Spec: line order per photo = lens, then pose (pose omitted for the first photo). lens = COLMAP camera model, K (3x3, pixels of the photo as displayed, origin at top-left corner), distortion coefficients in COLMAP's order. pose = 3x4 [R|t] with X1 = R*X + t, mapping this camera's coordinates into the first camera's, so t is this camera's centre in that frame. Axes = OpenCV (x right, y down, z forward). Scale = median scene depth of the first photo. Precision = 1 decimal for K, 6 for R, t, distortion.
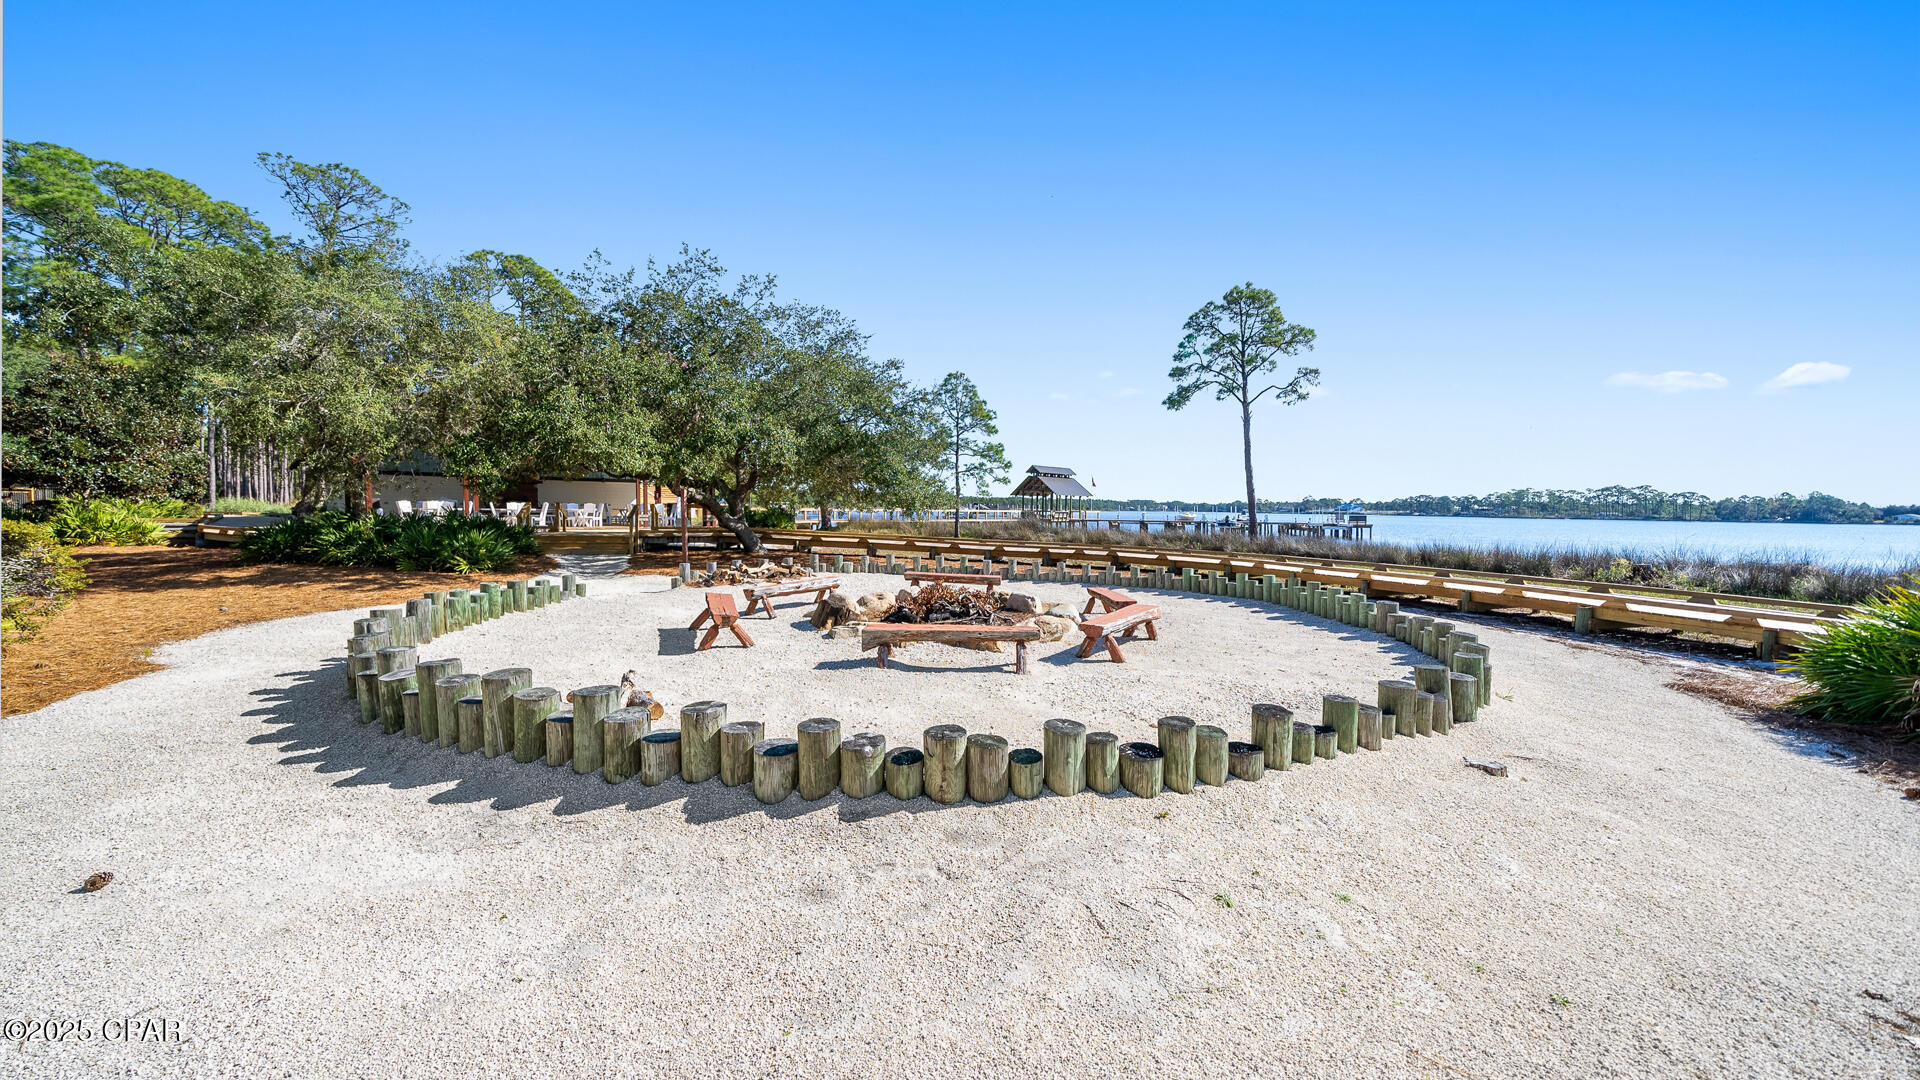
lens RADIAL K [[635.8, 0, 960.0], [0, 635.8, 540.0], [0, 0, 1]] dist [-0.002002, -0.000097]
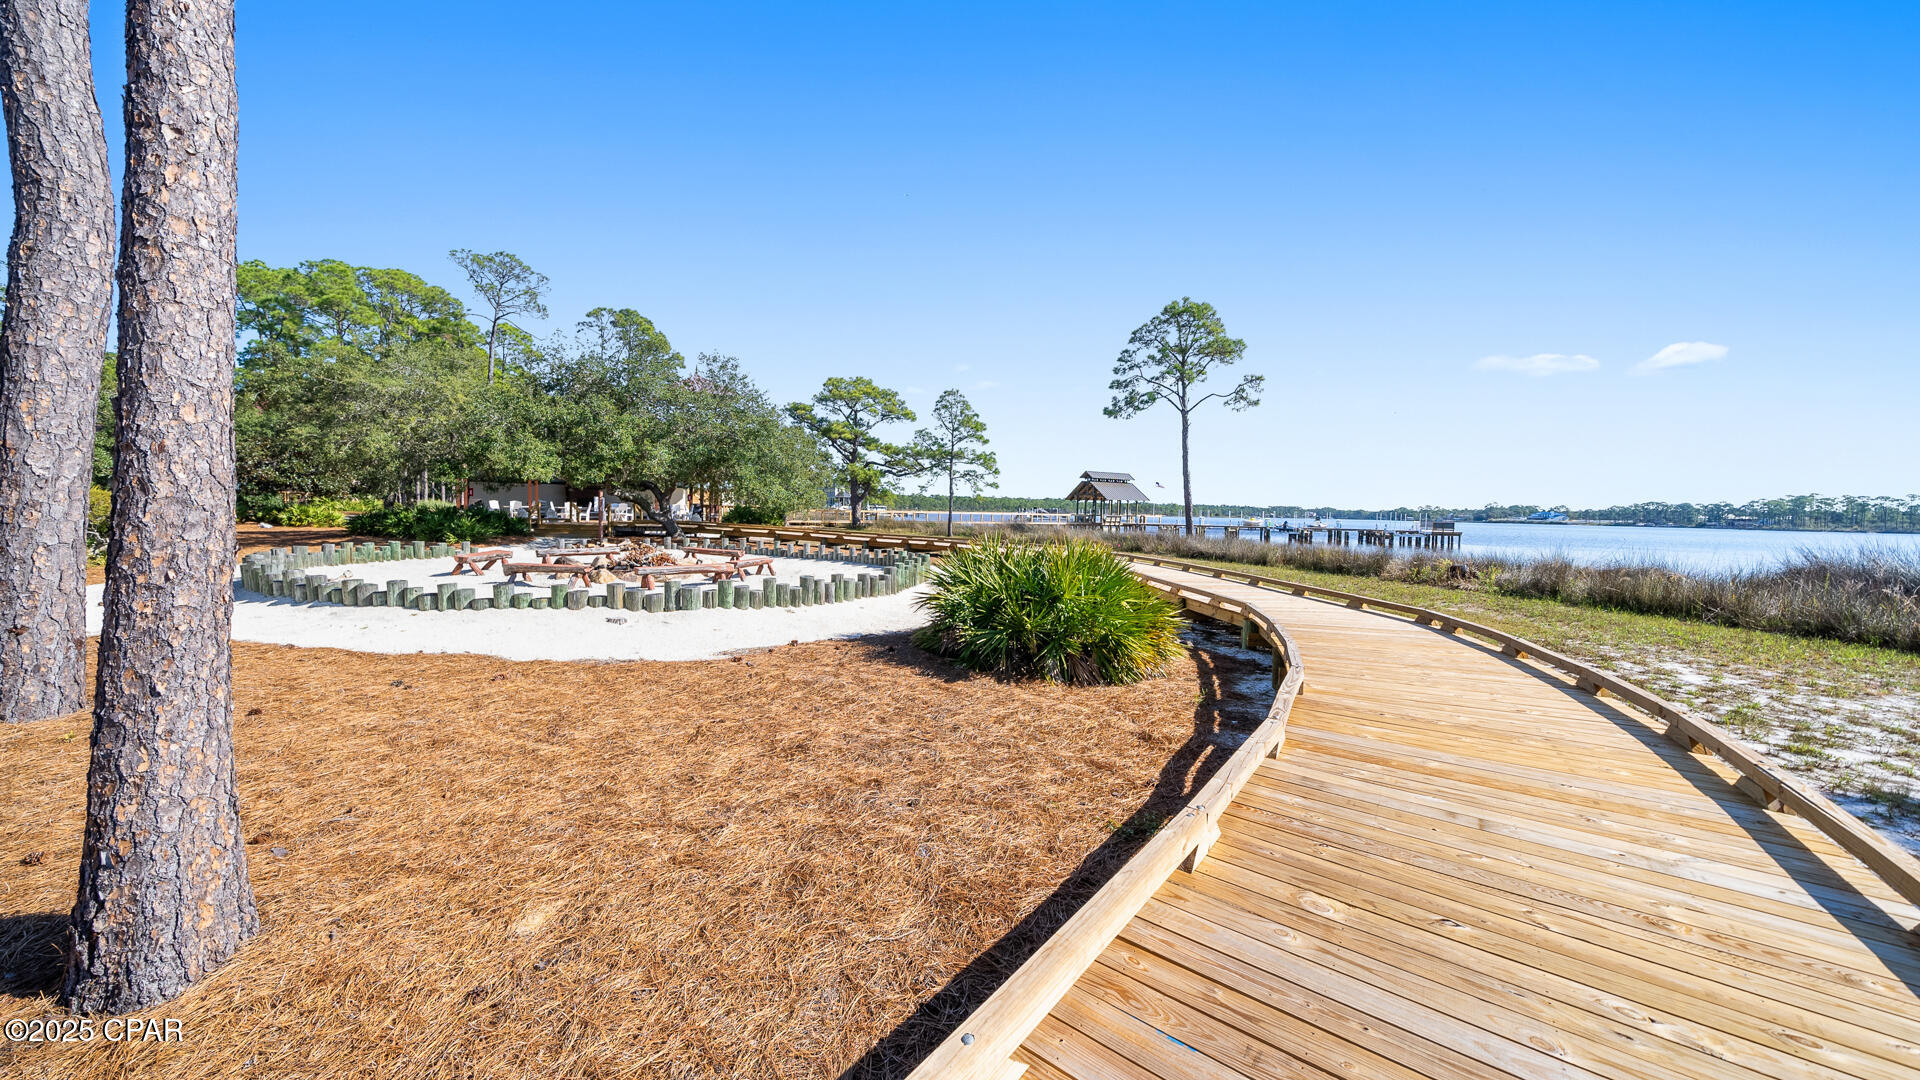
lens RADIAL K [[636.8, 0, 960.0], [0, 636.8, 540.0], [0, 0, 1]] dist [0.000451, -0.000010]
pose [[0.974239, 0.016725, -0.224898, 0.292336], [-0.018660, 0.999805, -0.006481, 0.010229], [0.224746, 0.010510, 0.974361, -0.097776]]
